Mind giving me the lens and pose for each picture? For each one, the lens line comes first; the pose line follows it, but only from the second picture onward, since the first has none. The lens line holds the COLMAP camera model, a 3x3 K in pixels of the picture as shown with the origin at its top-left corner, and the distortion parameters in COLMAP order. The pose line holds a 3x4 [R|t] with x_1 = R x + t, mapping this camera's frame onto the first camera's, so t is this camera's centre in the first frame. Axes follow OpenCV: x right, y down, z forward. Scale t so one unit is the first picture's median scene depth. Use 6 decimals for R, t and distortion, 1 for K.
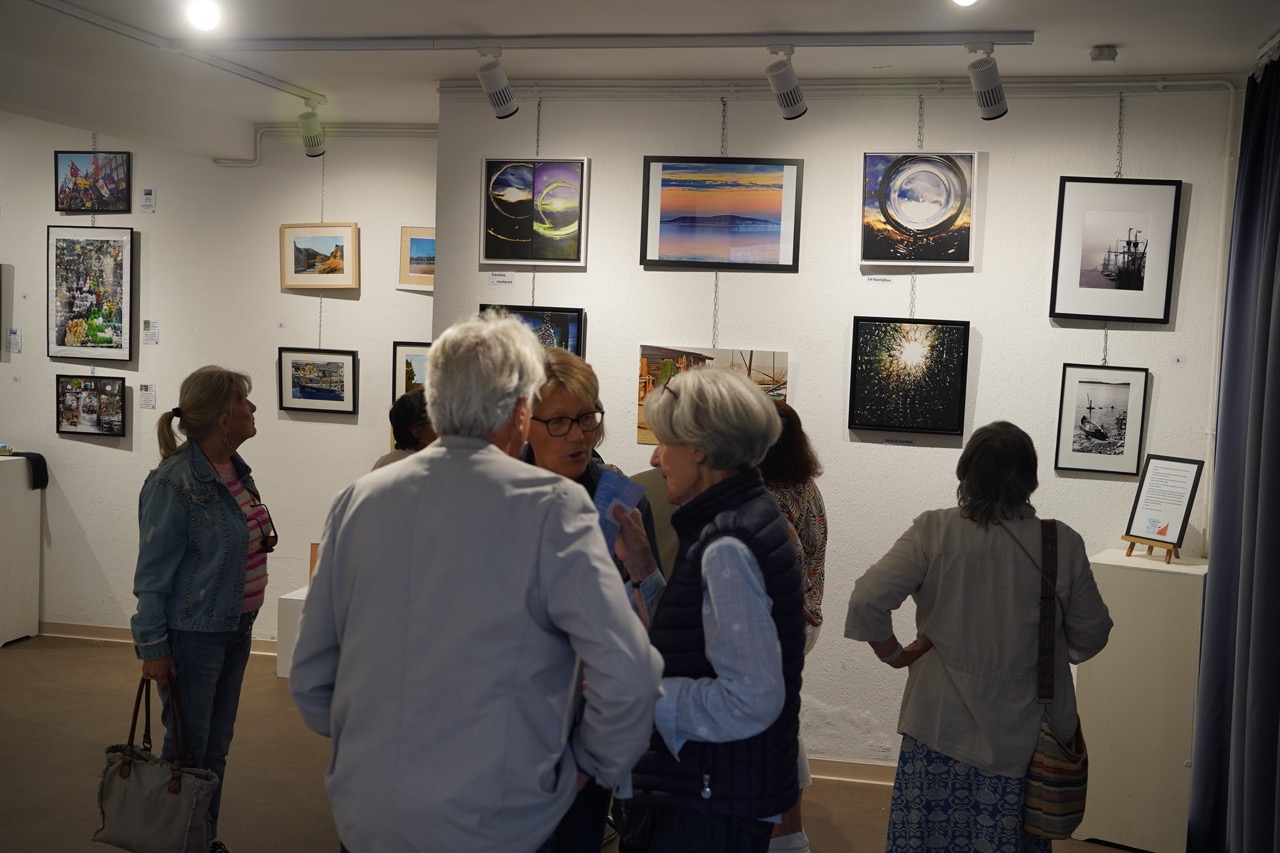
lens RADIAL K [[1357.9, 0, 640.0], [0, 1357.9, 426.5], [0, 0, 1]] dist [-0.010163, 0.011039]
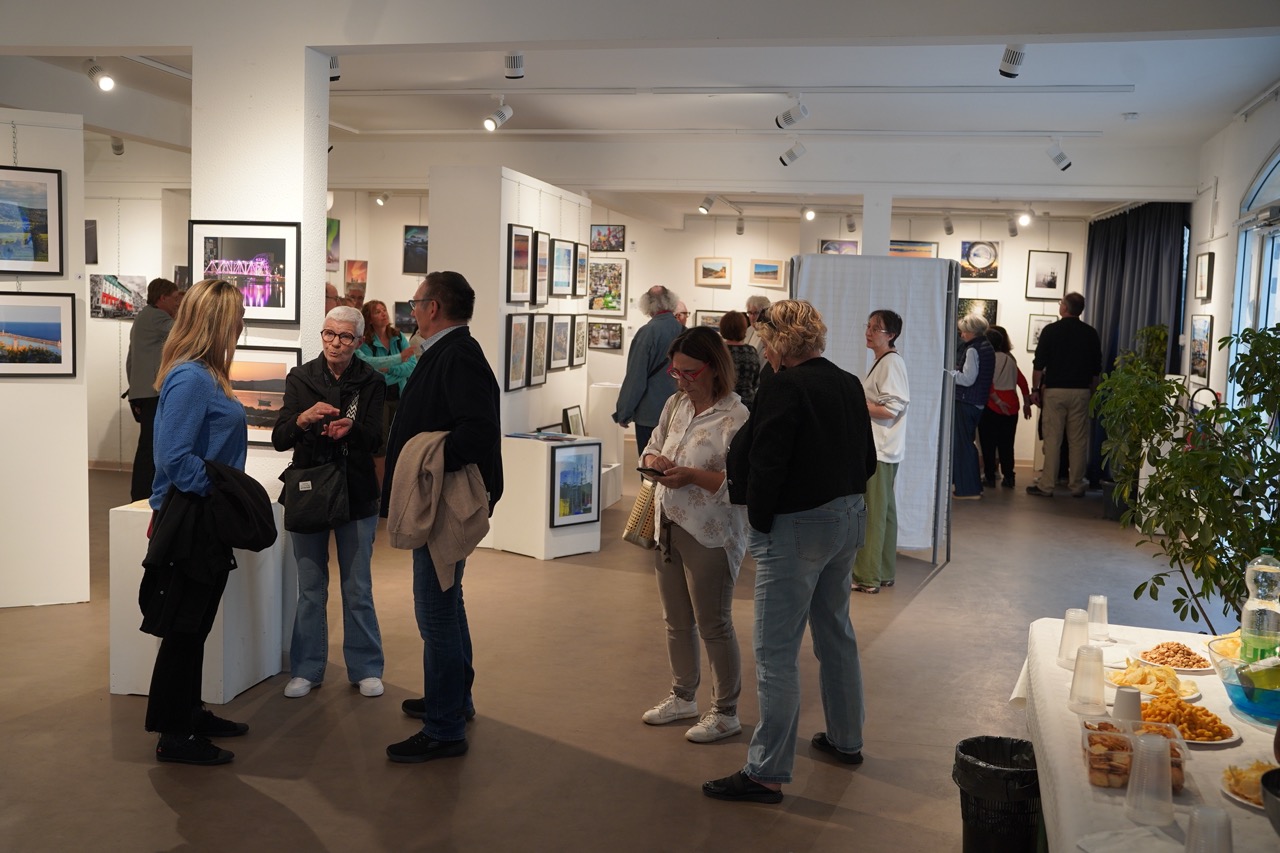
lens RADIAL K [[1355.2, 0, 640.0], [0, 1355.2, 426.5], [0, 0, 1]] dist [-0.029894, -0.002982]
pose [[0.995463, -0.013239, 0.094222, -0.568529], [0.010652, 0.999554, 0.027905, 0.075032], [-0.094549, -0.026775, 0.995160, -1.293976]]
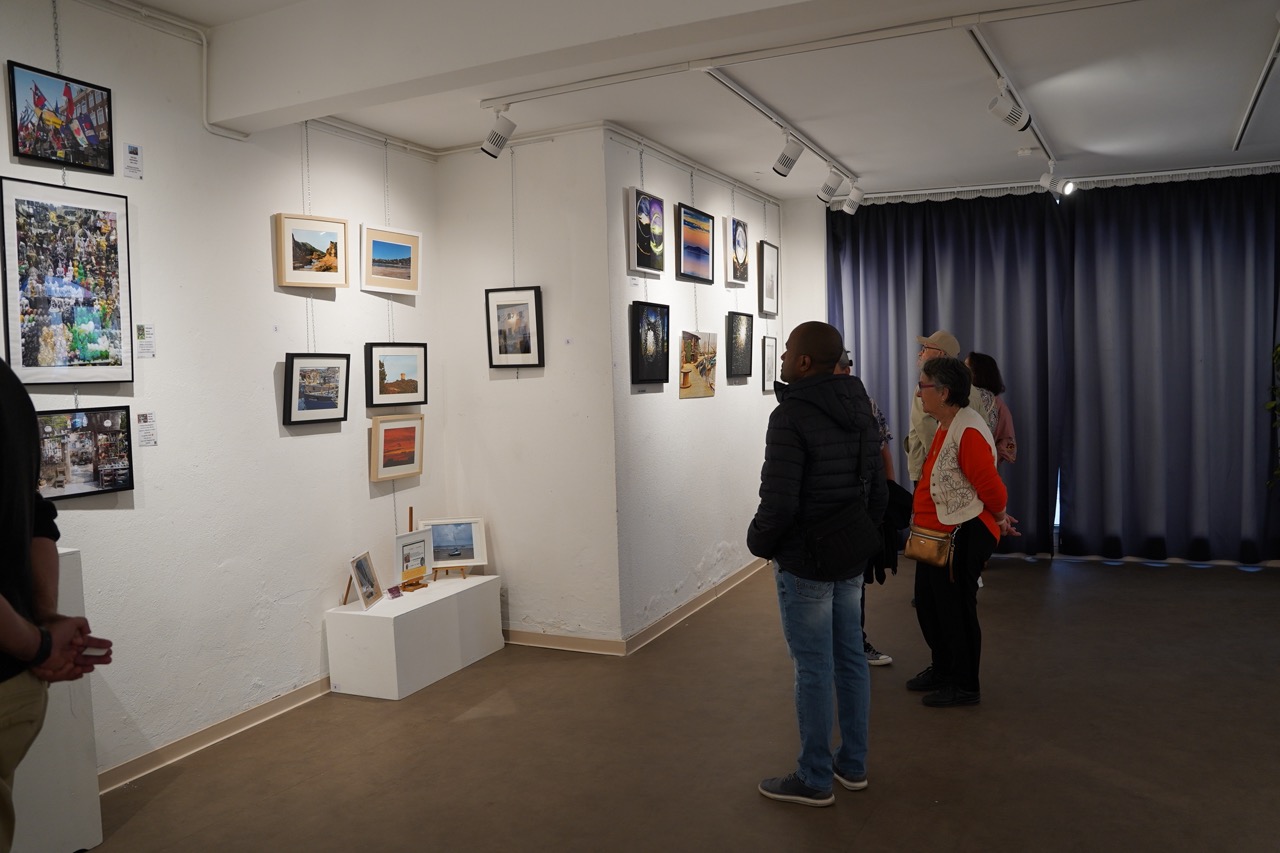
lens RADIAL K [[1044.1, 0, 640.0], [0, 1044.1, 426.5], [0, 0, 1]] dist [-0.145846, 0.116739]
pose [[0.186601, -0.098179, 0.977518, -0.851077], [0.105153, 0.991274, 0.079487, -0.039414], [-0.976792, 0.087957, 0.195297, 0.636081]]
